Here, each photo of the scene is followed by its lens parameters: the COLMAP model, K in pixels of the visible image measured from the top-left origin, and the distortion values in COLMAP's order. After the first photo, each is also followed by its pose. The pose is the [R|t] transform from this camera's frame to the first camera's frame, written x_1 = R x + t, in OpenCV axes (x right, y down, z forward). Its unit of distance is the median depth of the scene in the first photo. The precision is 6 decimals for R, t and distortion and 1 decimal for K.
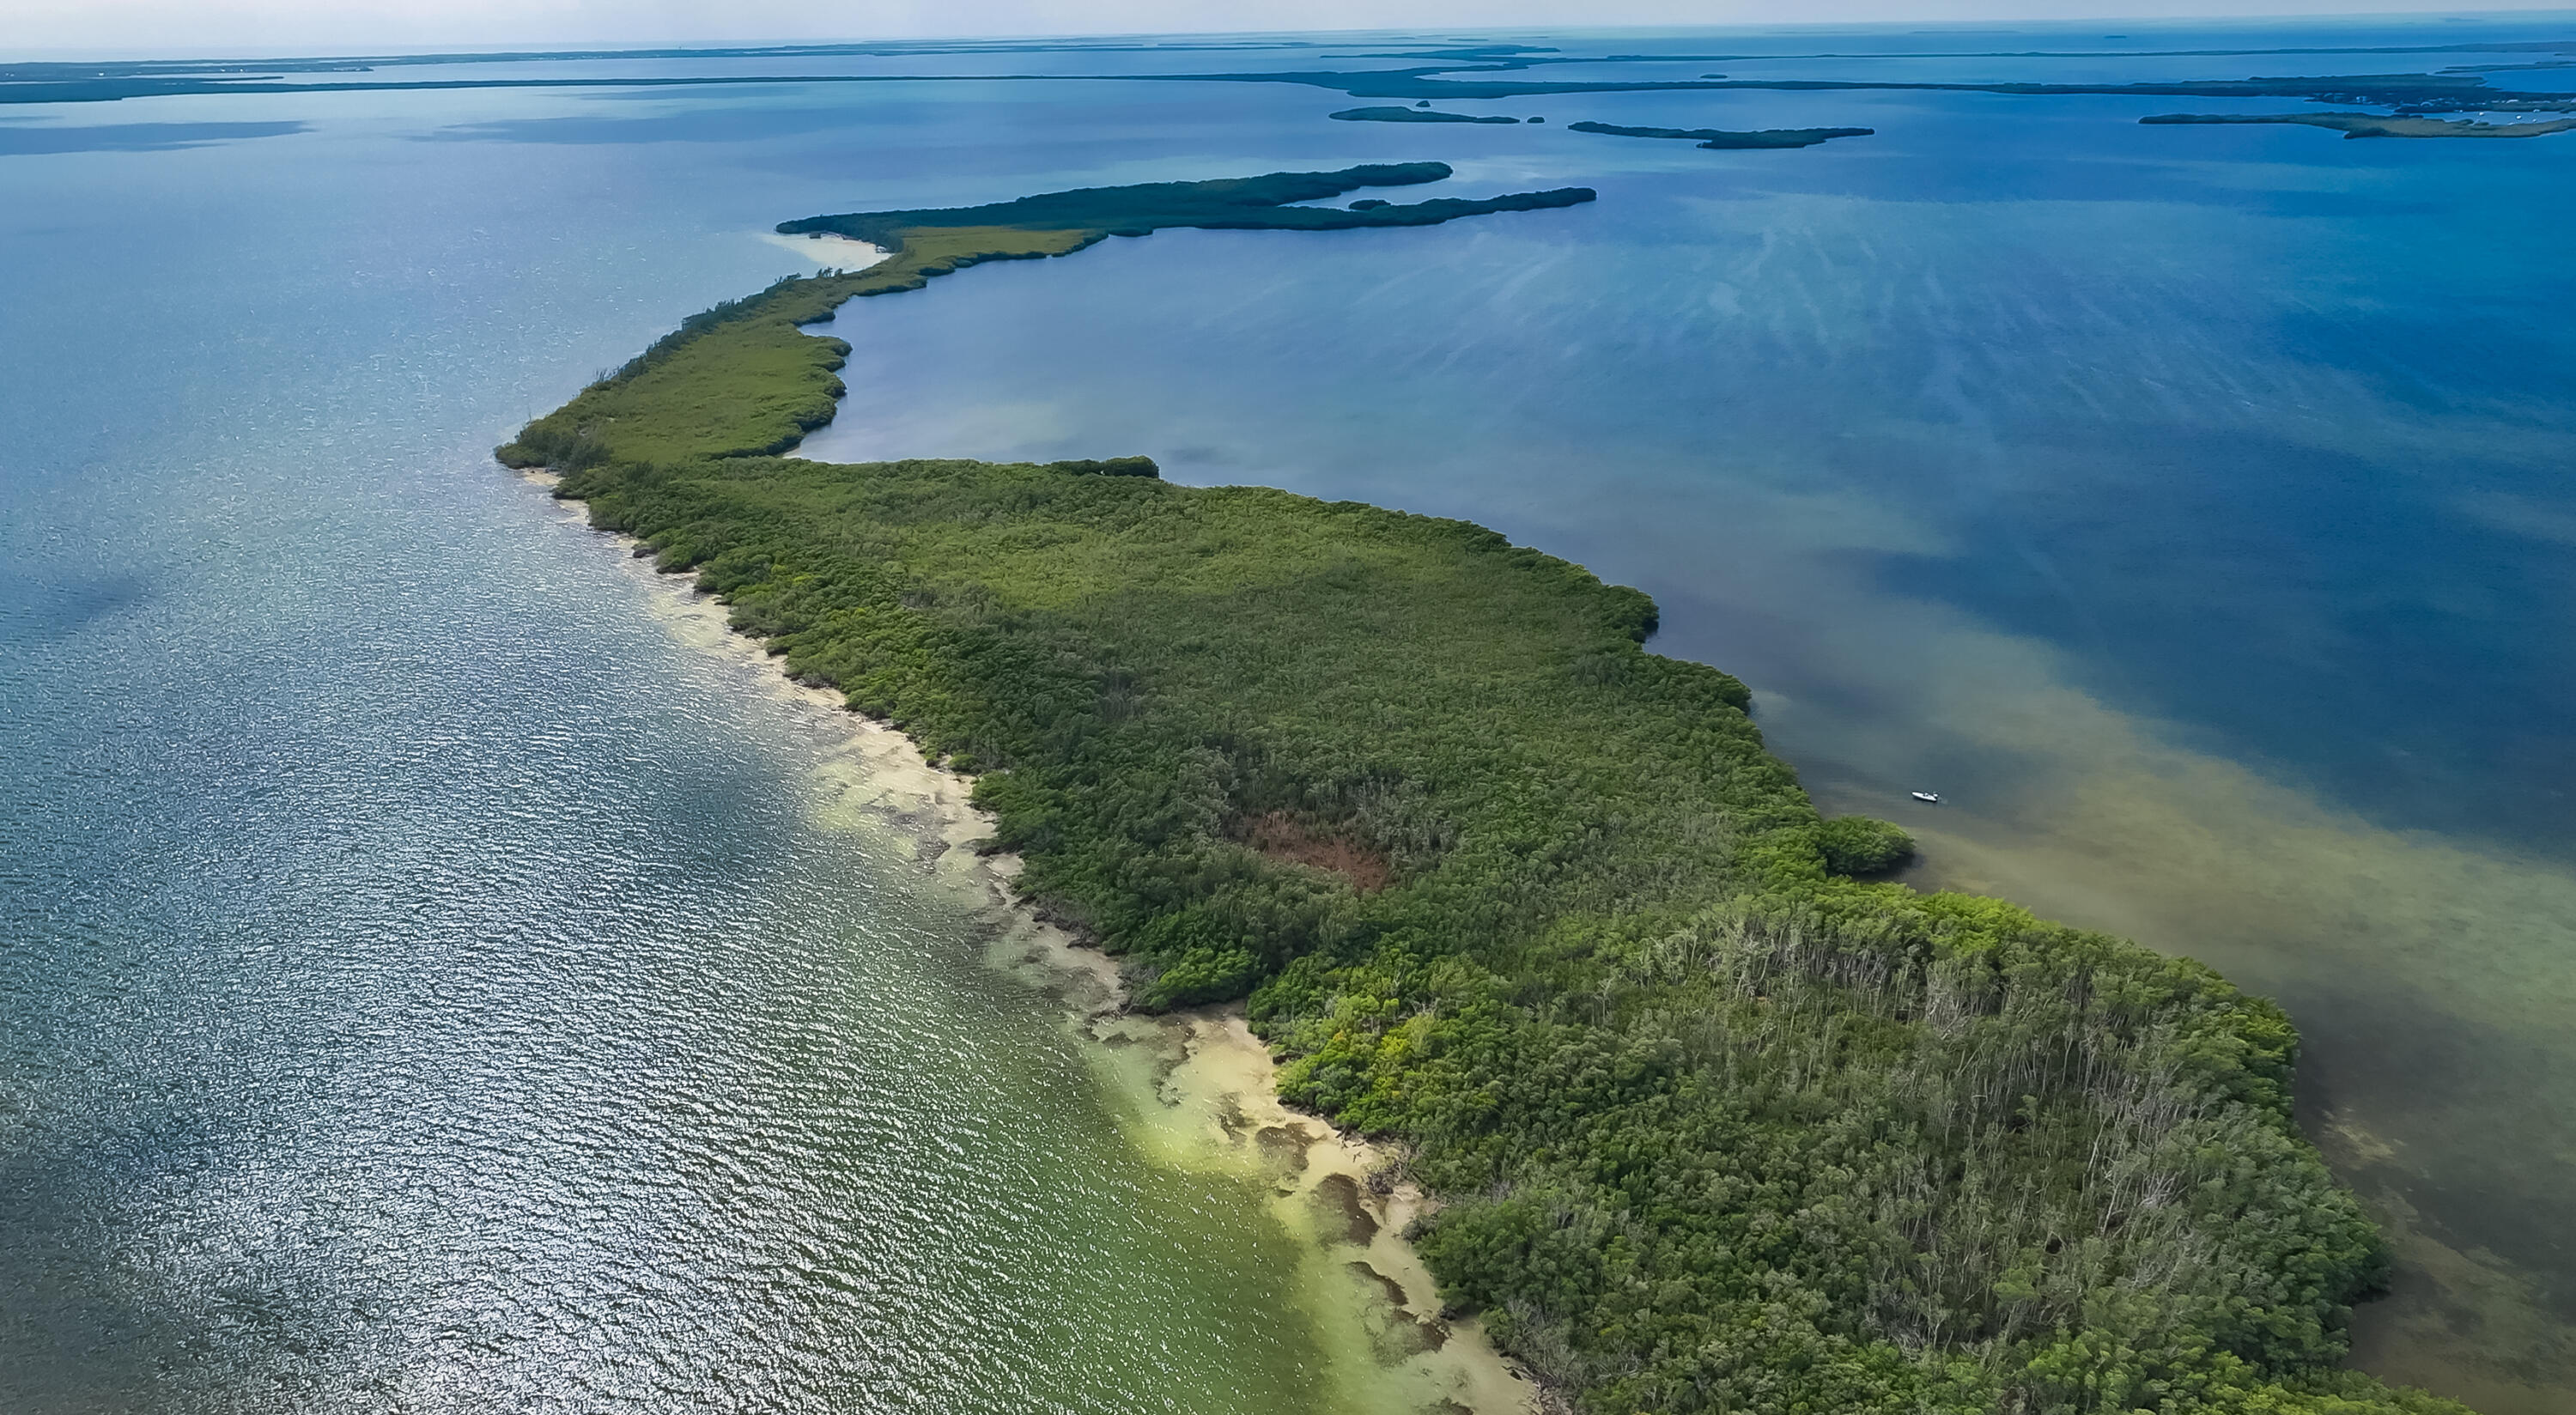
lens RADIAL K [[1815.8, 0, 1288.0], [0, 1815.8, 707.5], [0, 0, 1]] dist [0.009788, 0.000327]
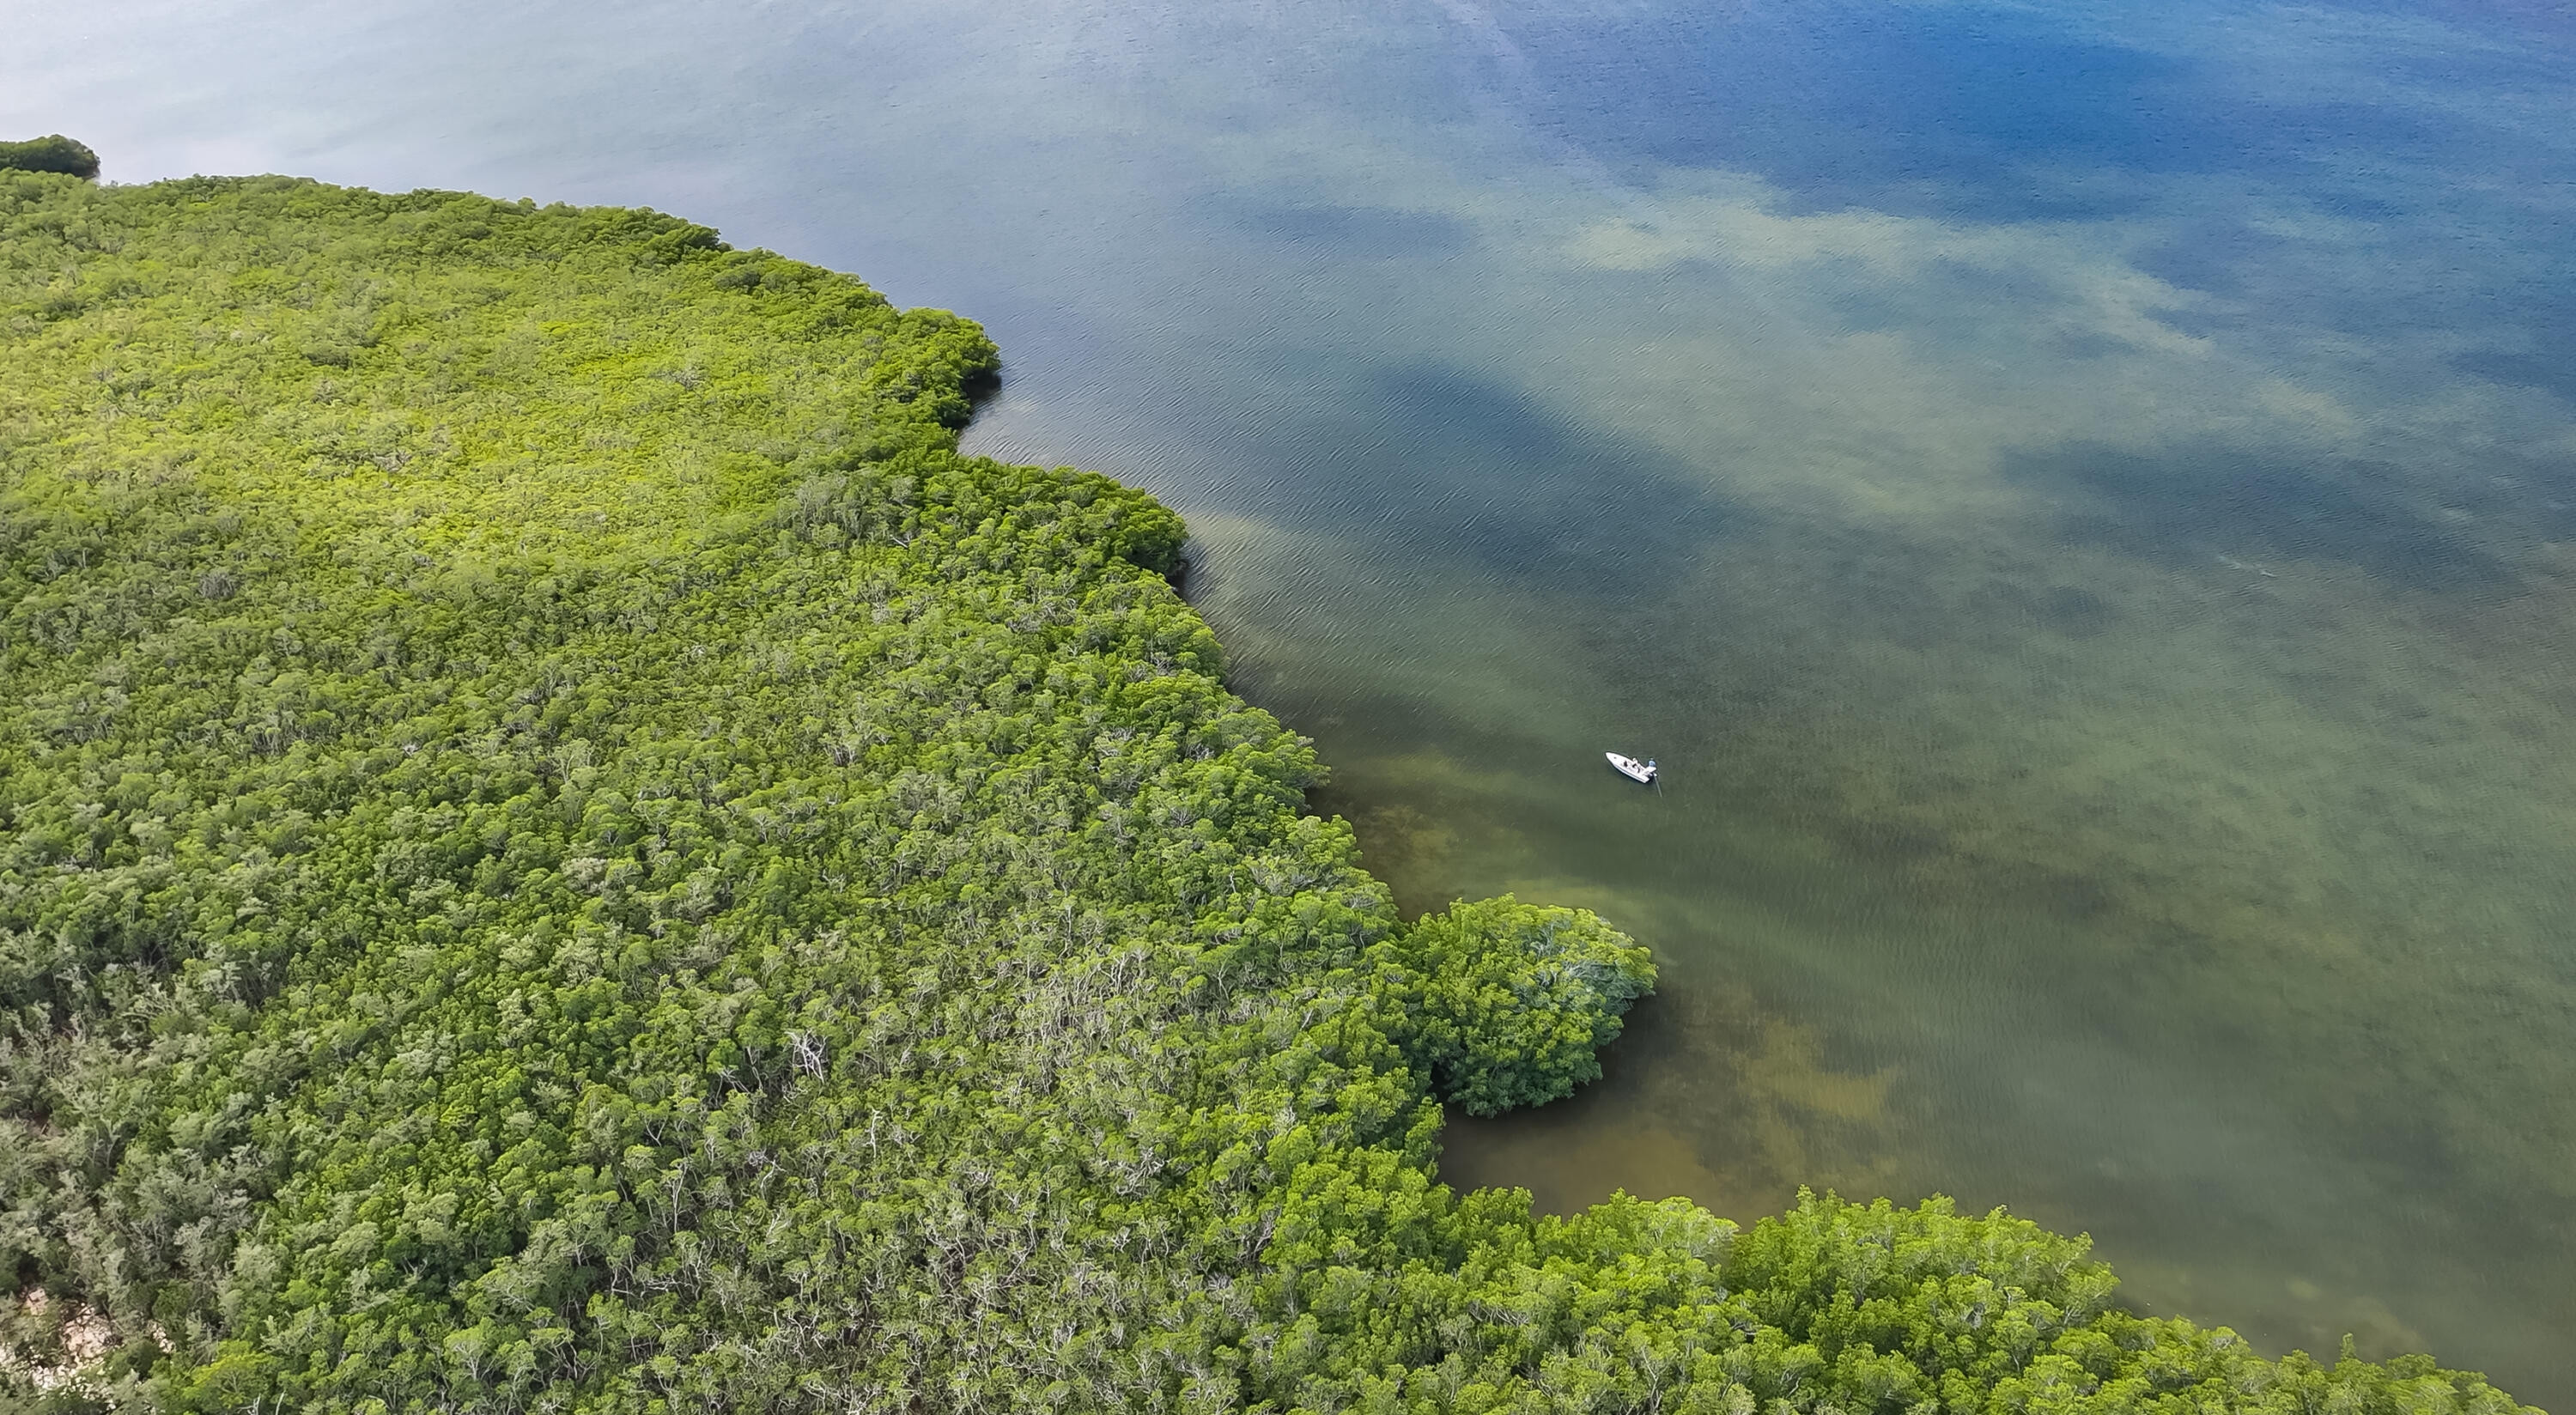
lens RADIAL K [[1815.8, 0, 1288.0], [0, 1815.8, 707.5], [0, 0, 1]] dist [0.009788, 0.000327]
pose [[0.954469, -0.143611, 0.261467, 0.160748], [0.103911, 0.981656, 0.159853, -0.034711], [-0.279628, -0.125405, 0.951883, 0.581614]]
